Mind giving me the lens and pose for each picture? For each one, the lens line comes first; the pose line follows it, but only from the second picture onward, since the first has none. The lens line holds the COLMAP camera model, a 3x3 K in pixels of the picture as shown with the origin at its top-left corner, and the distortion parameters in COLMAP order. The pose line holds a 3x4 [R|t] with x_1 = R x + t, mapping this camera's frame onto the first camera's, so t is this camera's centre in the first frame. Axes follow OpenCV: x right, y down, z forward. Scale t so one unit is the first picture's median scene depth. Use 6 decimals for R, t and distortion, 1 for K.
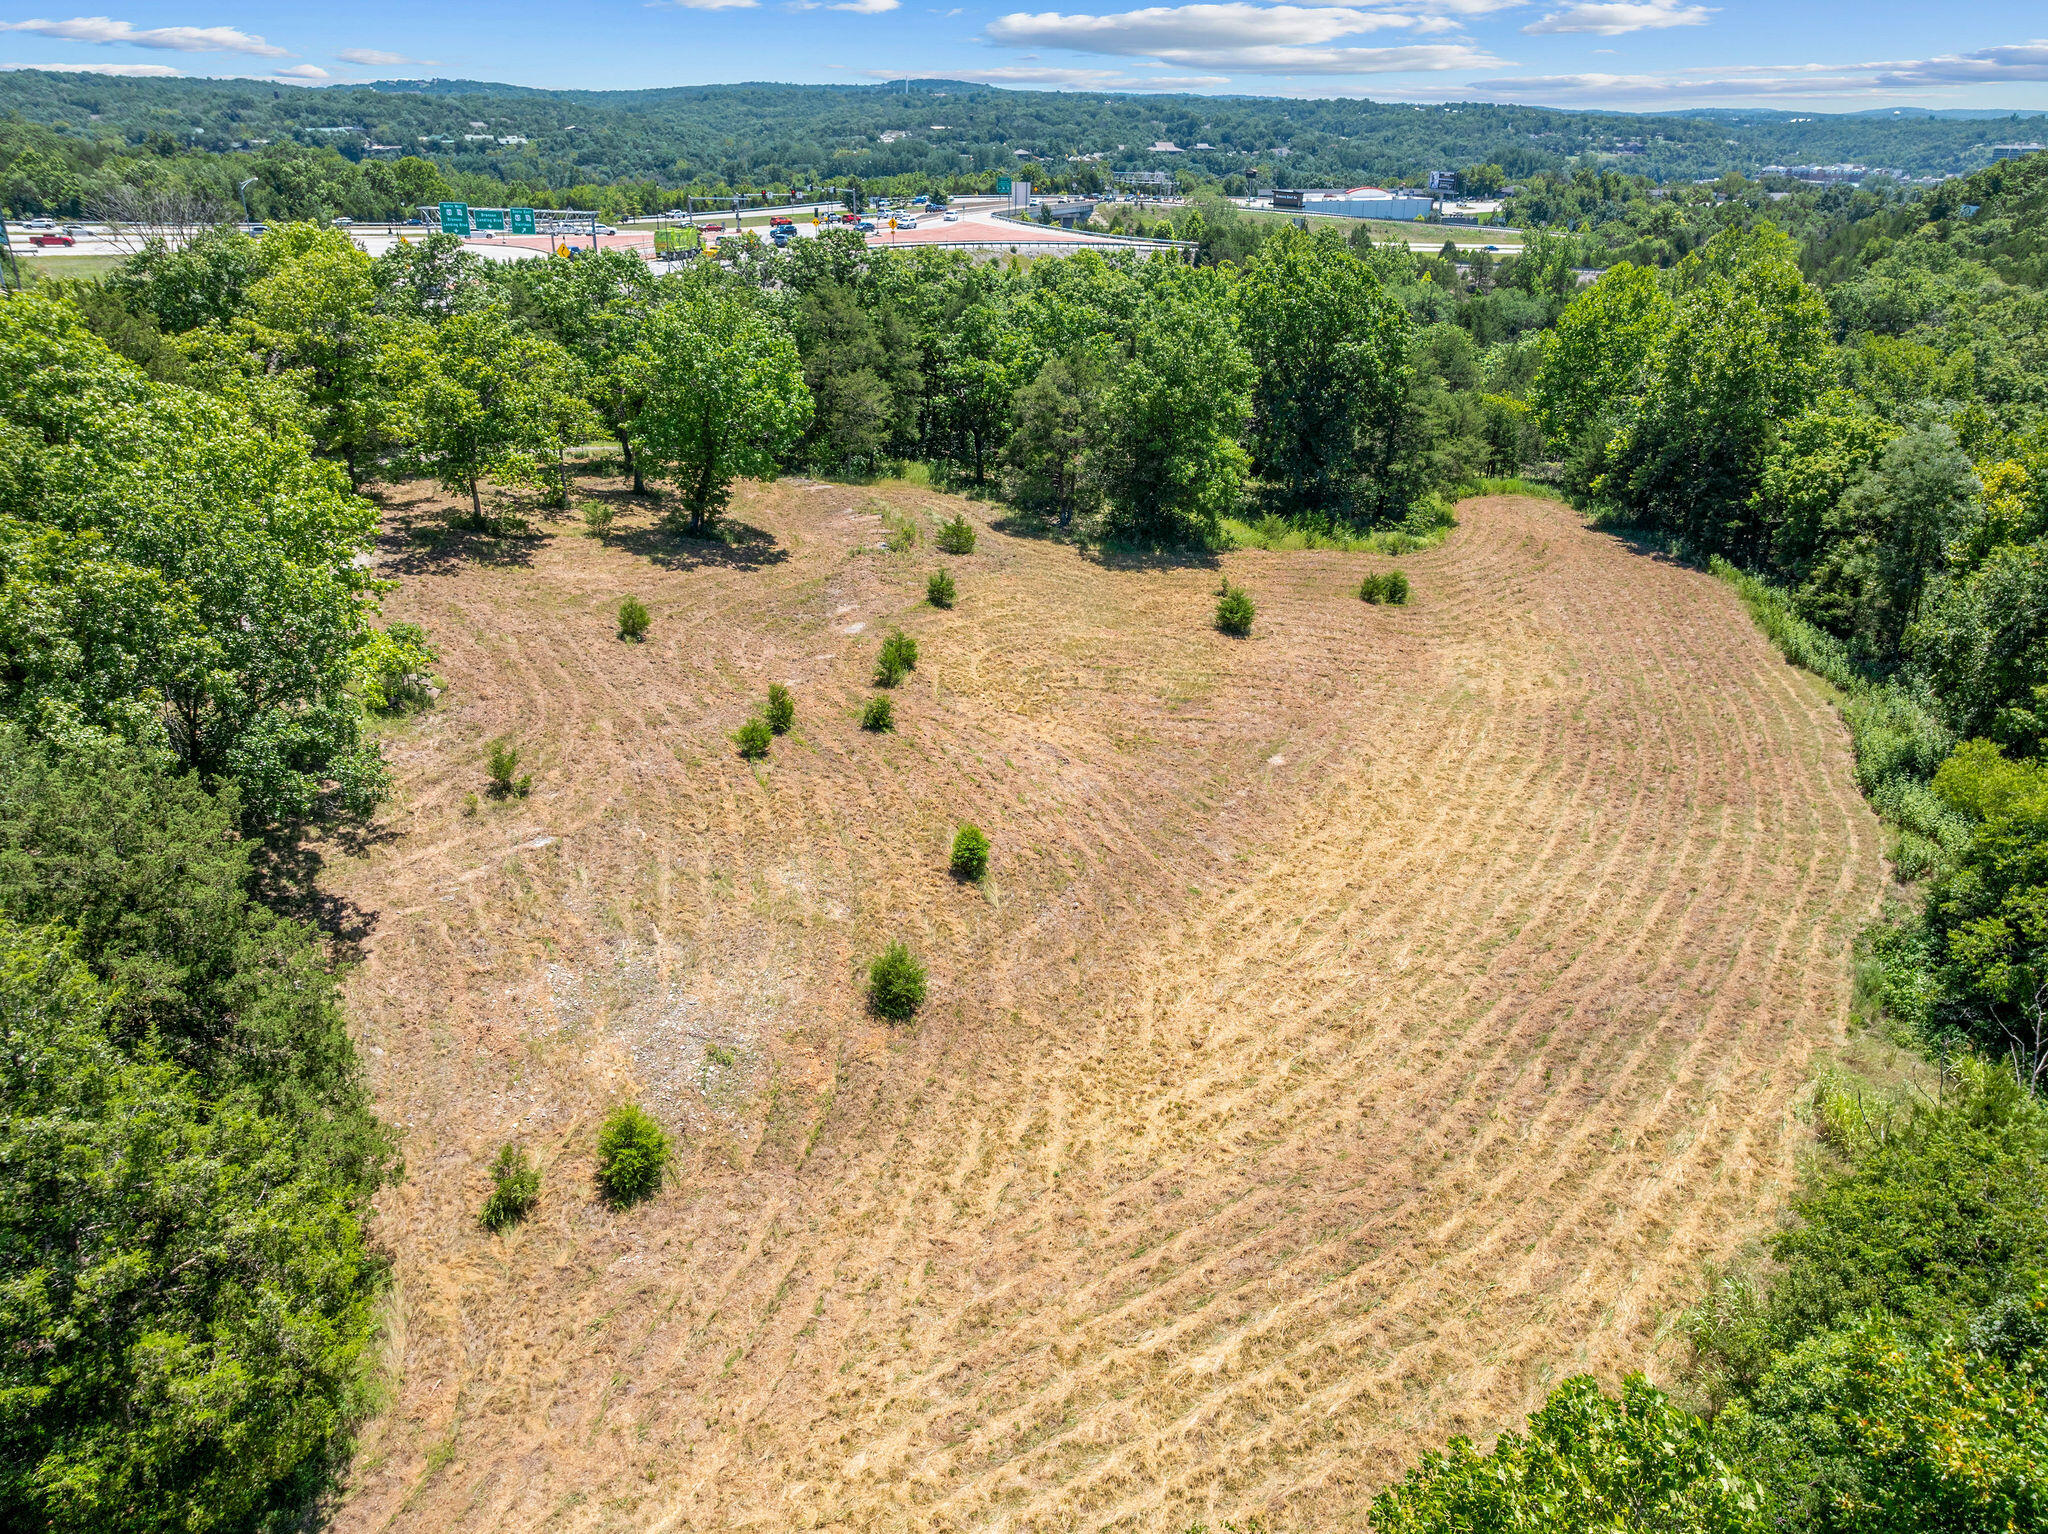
lens RADIAL K [[1438.3, 0, 1030.3], [0, 1438.3, 779.8], [0, 0, 1]] dist [-0.034342, -0.006860]
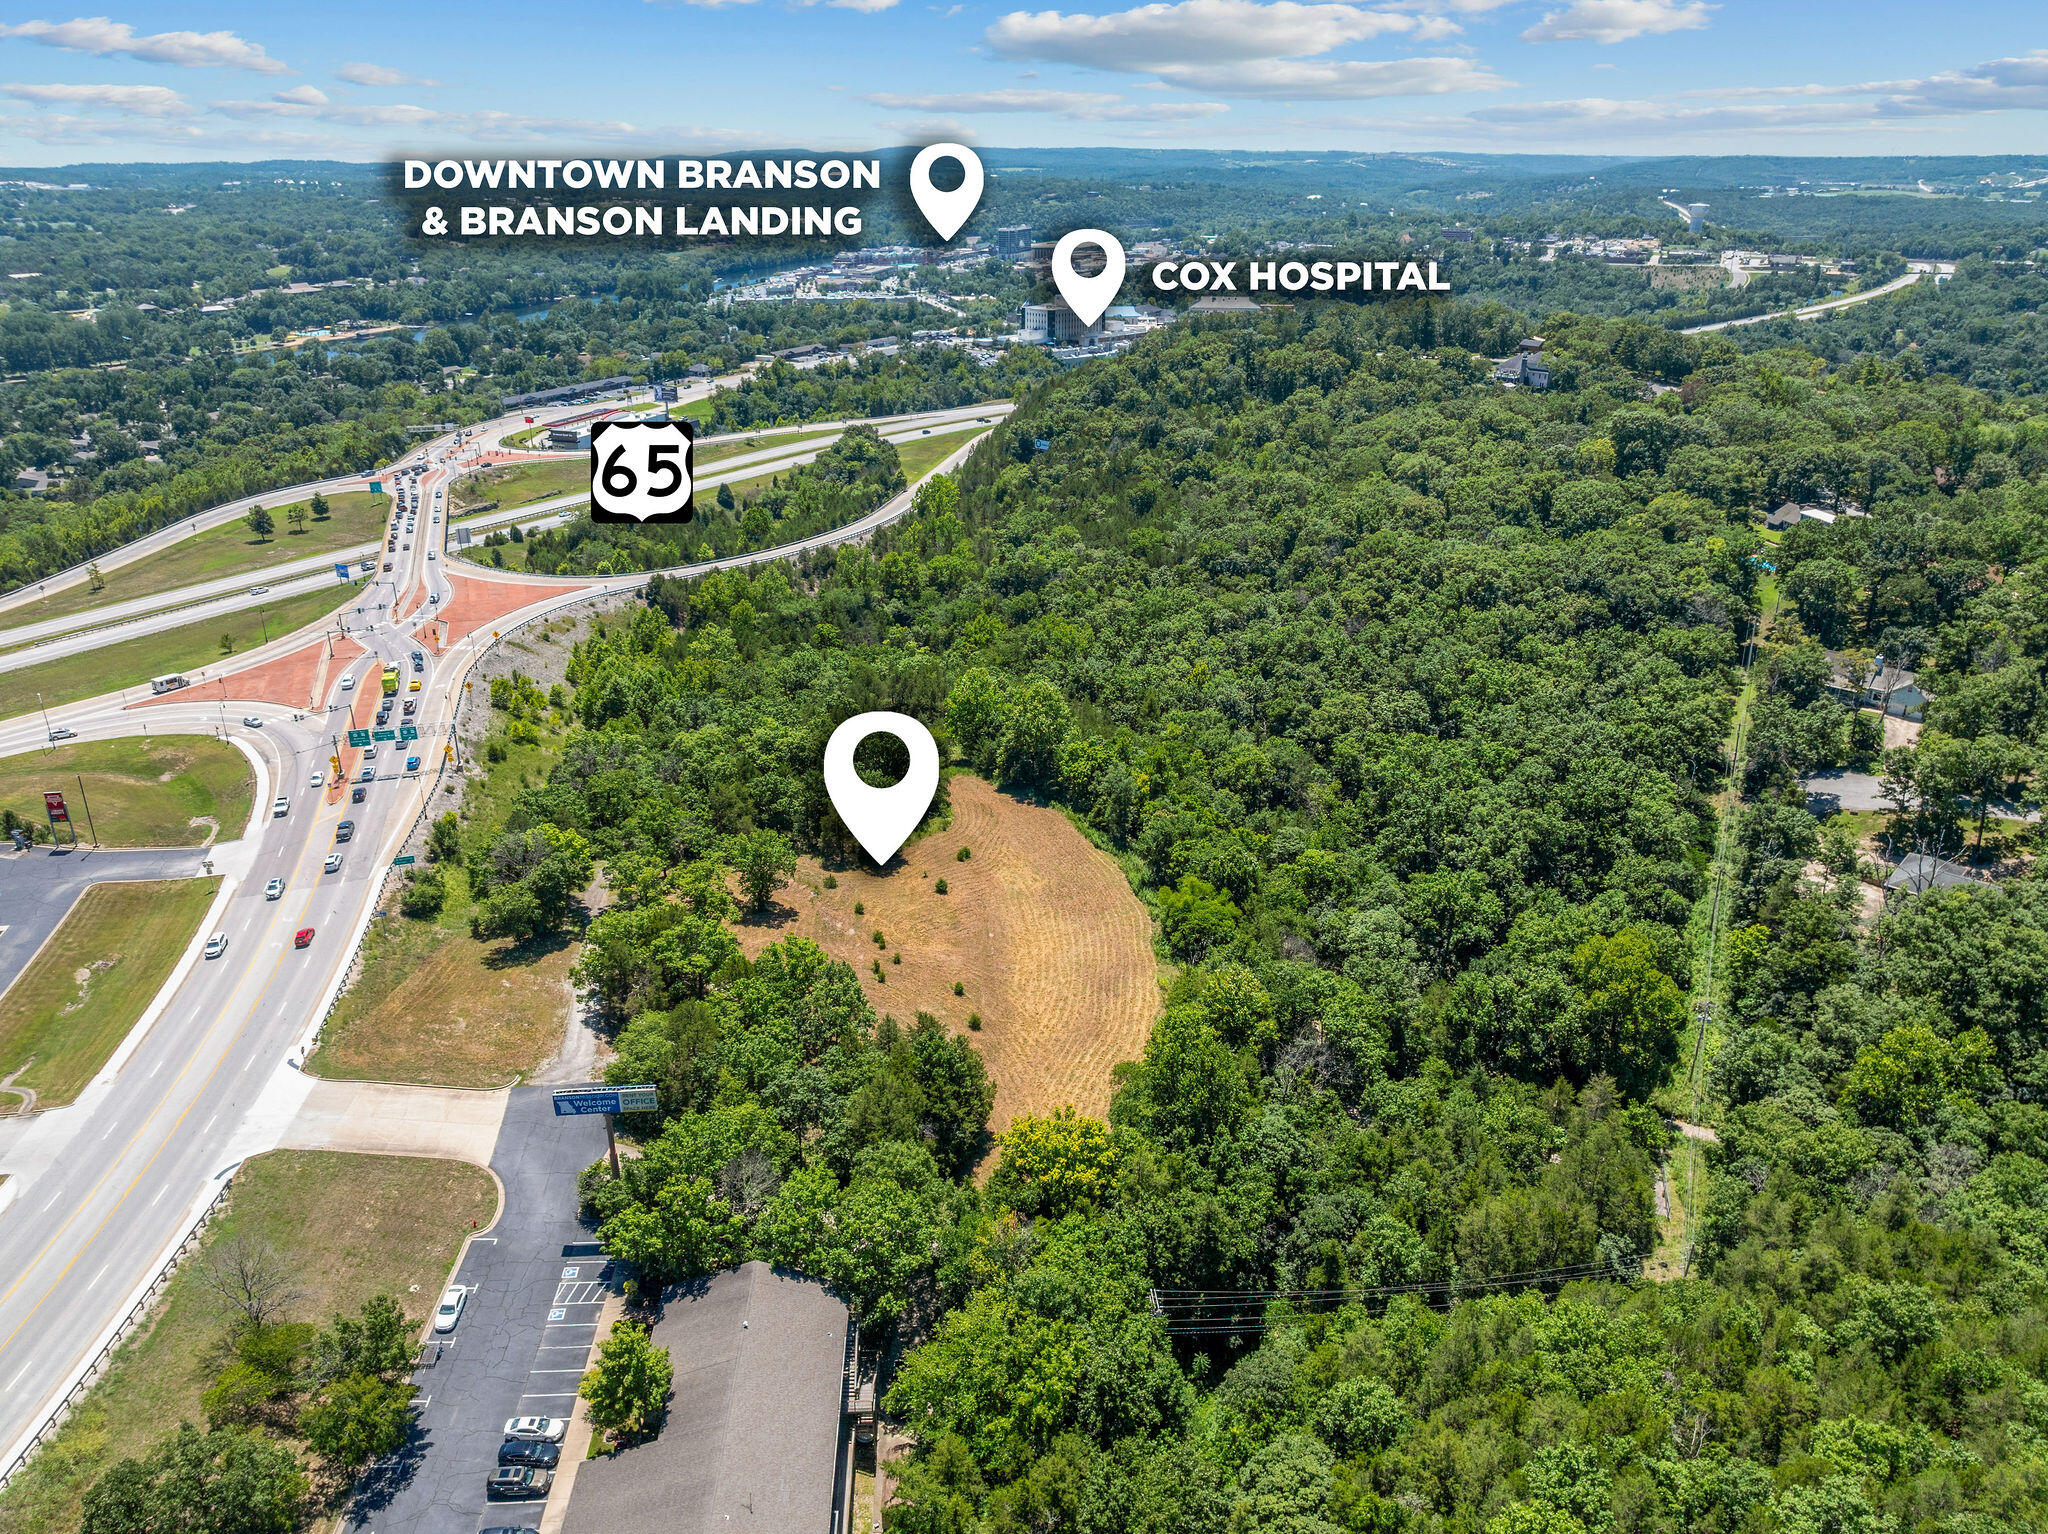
lens RADIAL K [[1443.7, 0, 1030.6], [0, 1443.7, 767.5], [0, 0, 1]] dist [-0.042917, 0.006449]
pose [[0.830669, -0.232965, 0.505685, -1.176318], [0.248509, 0.967896, 0.037685, -0.429406], [-0.498229, 0.094364, 0.861895, -1.710649]]
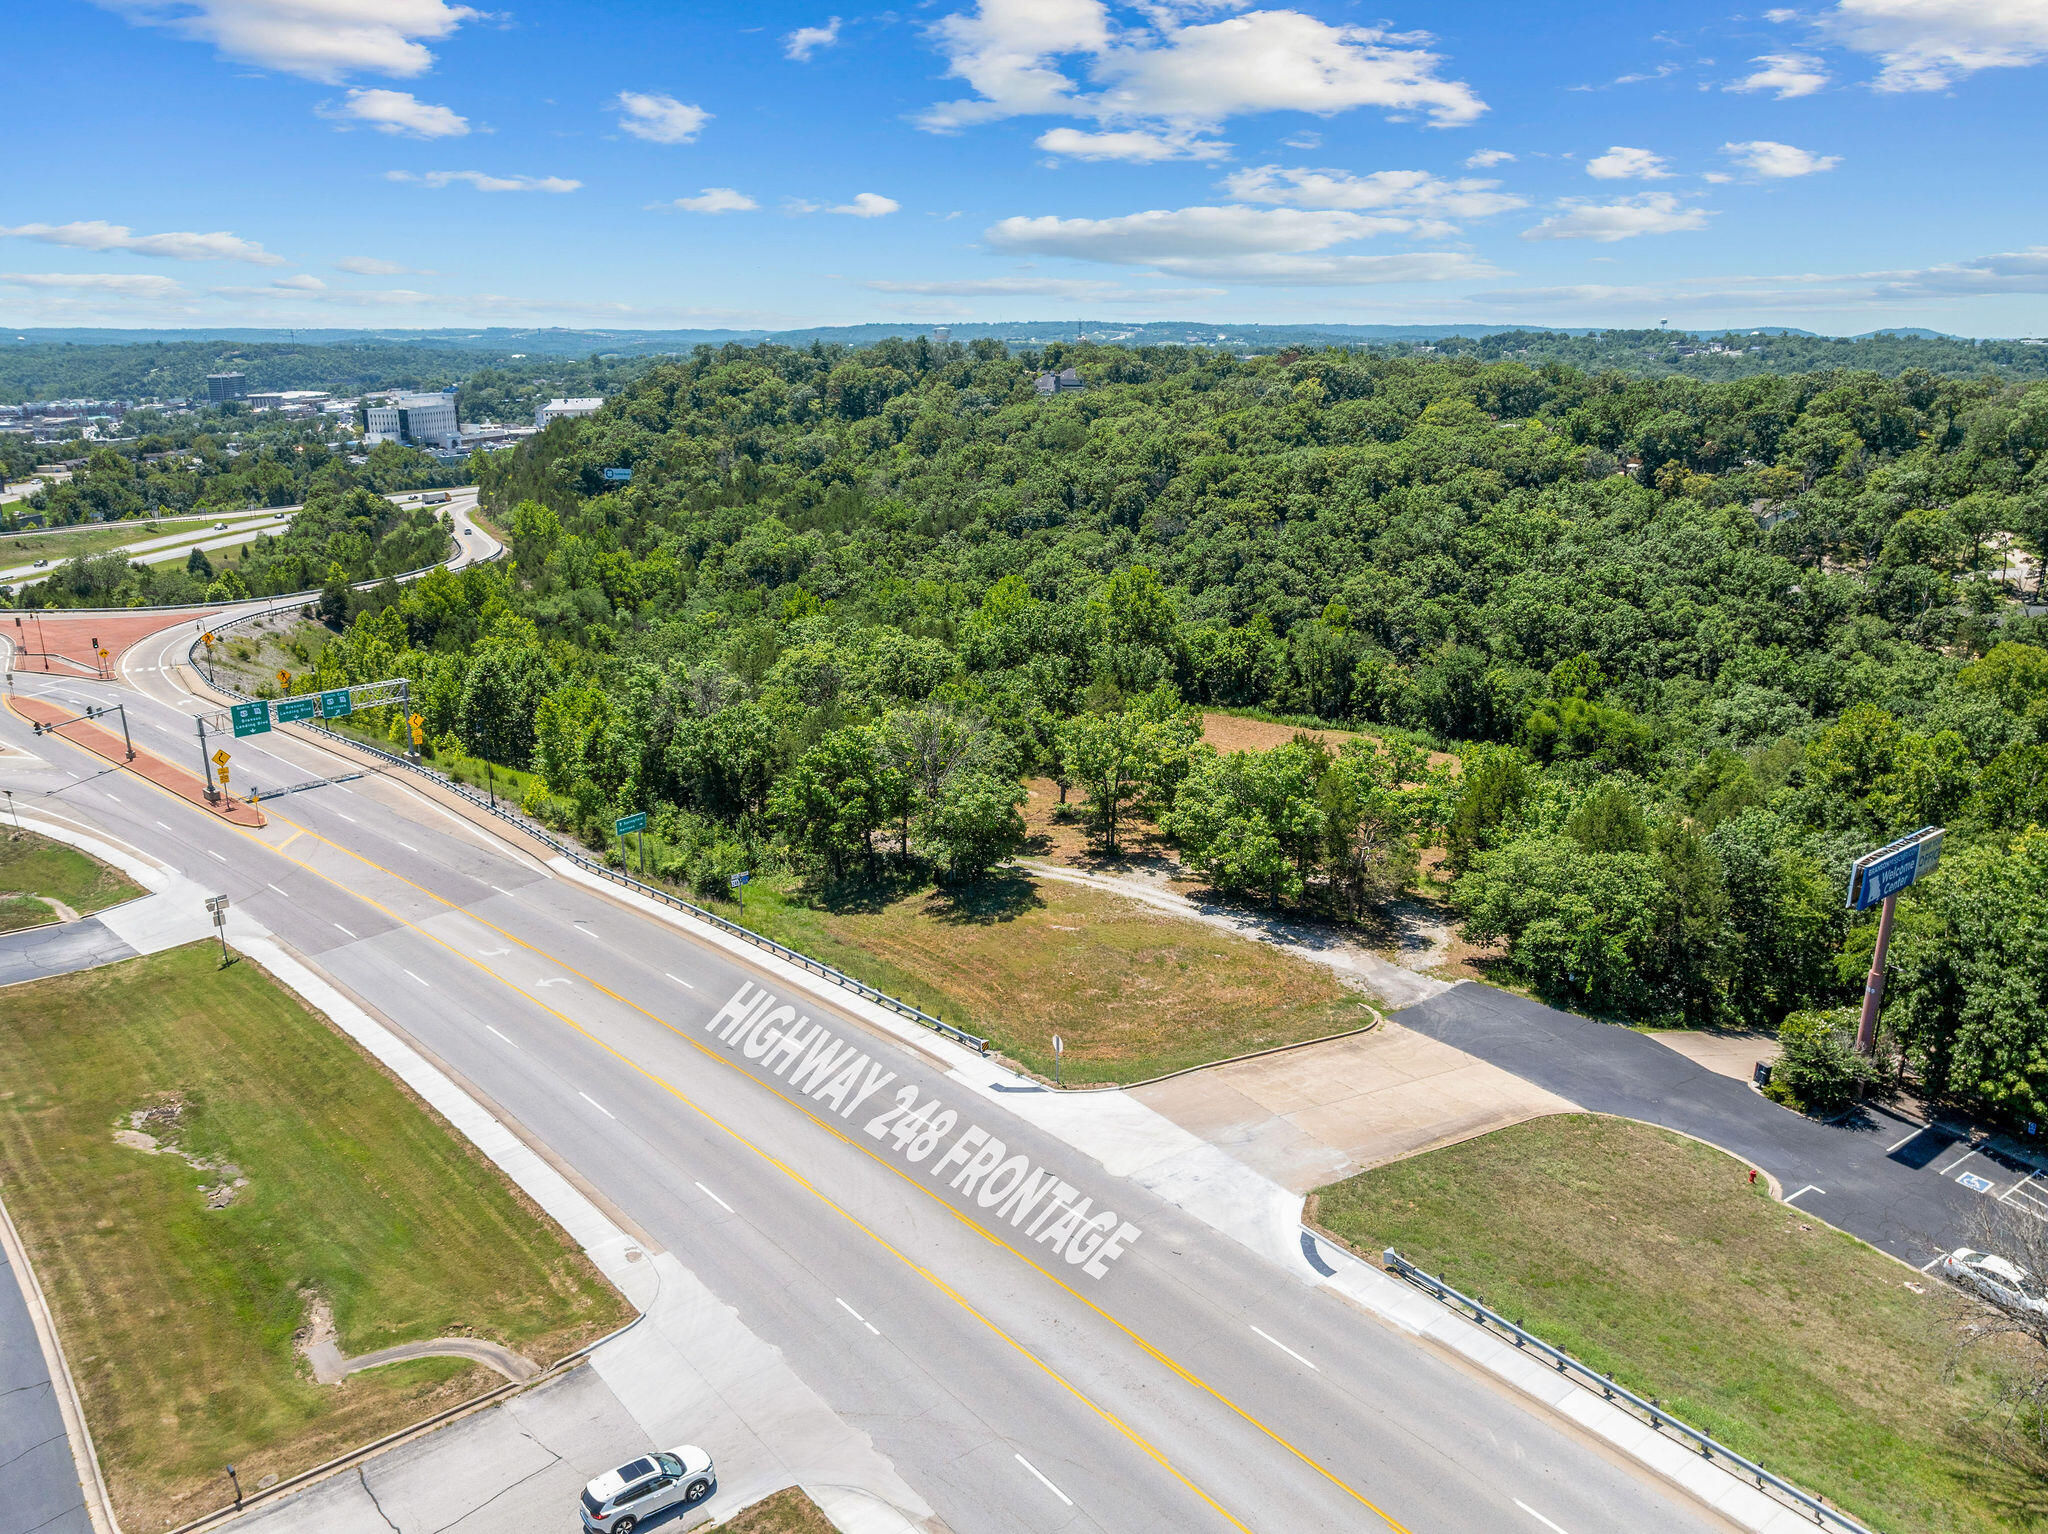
lens RADIAL K [[1438.3, 0, 1030.3], [0, 1438.3, 779.8], [0, 0, 1]] dist [-0.034342, -0.006860]
pose [[0.419222, -0.281673, 0.863084, -1.936135], [0.391942, 0.913652, 0.107800, -0.492894], [-0.818923, 0.293087, 0.493422, 0.239469]]
